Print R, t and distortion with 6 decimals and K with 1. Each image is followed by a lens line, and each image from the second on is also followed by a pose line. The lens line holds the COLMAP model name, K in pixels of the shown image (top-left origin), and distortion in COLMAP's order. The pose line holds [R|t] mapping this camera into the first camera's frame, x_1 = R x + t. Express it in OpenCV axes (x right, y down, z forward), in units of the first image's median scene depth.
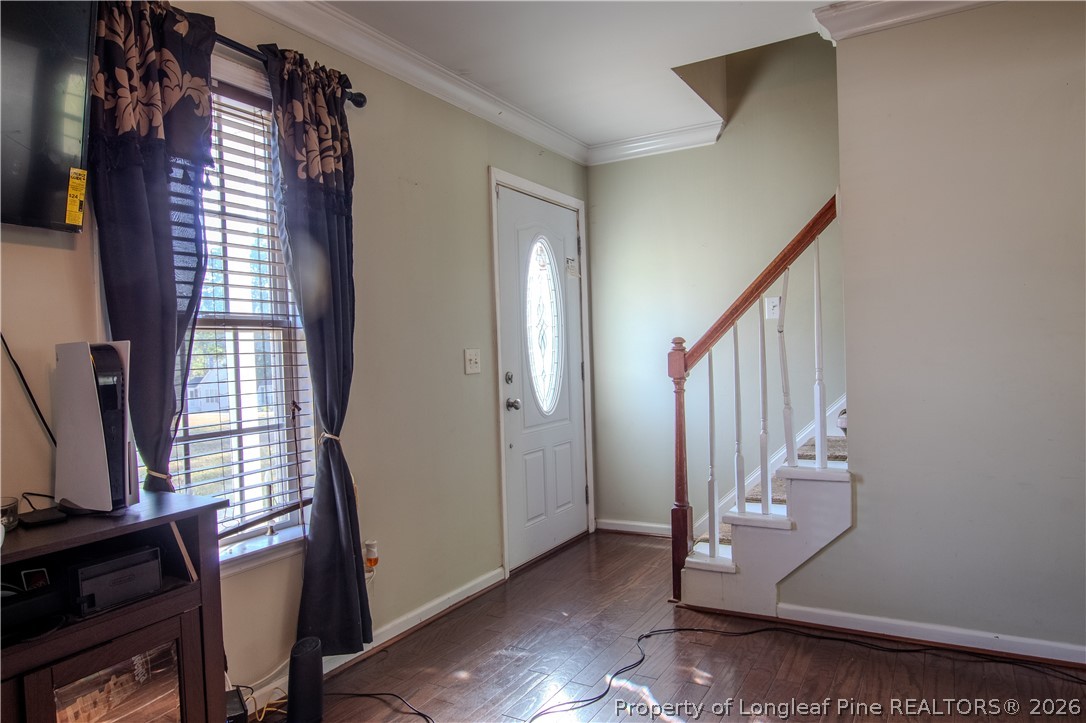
lens RADIAL K [[696.8, 0, 543.0], [0, 696.8, 364.7], [0, 0, 1]] dist [-0.016492, 0.014277]
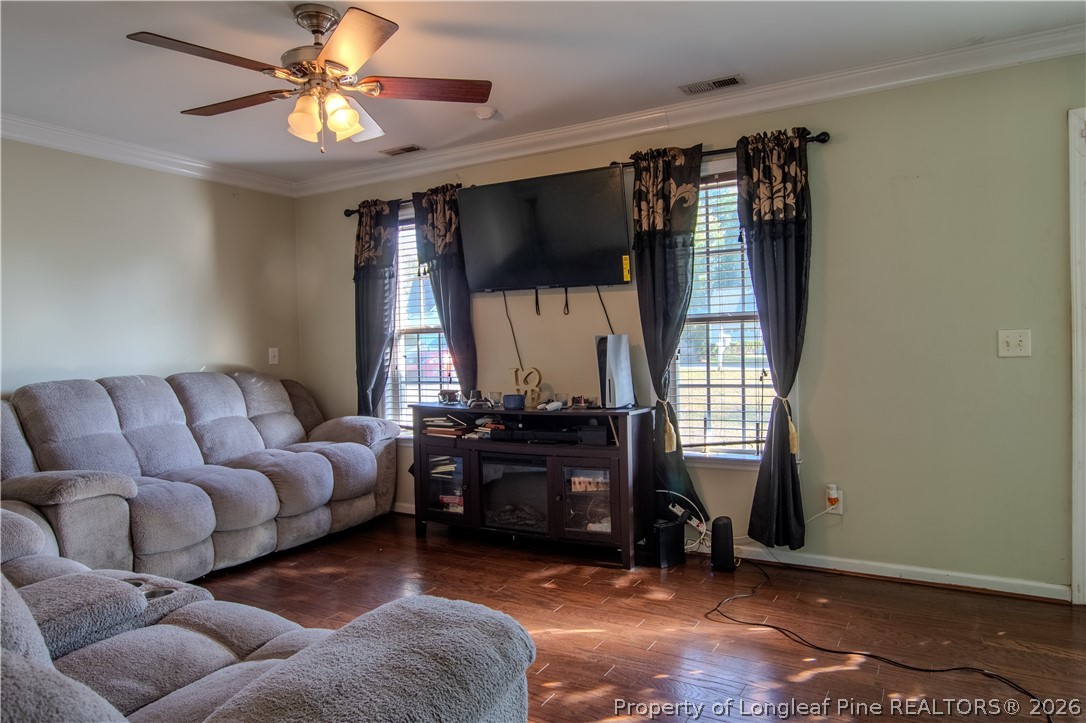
lens RADIAL K [[696.8, 0, 542.8], [0, 696.8, 362.1], [0, 0, 1]] dist [-0.016492, 0.014277]
pose [[-0.008589, 0.053587, -0.998526, 1.137865], [0.005370, 0.998551, 0.053542, -0.044985], [0.999949, -0.004902, -0.008864, 0.544062]]
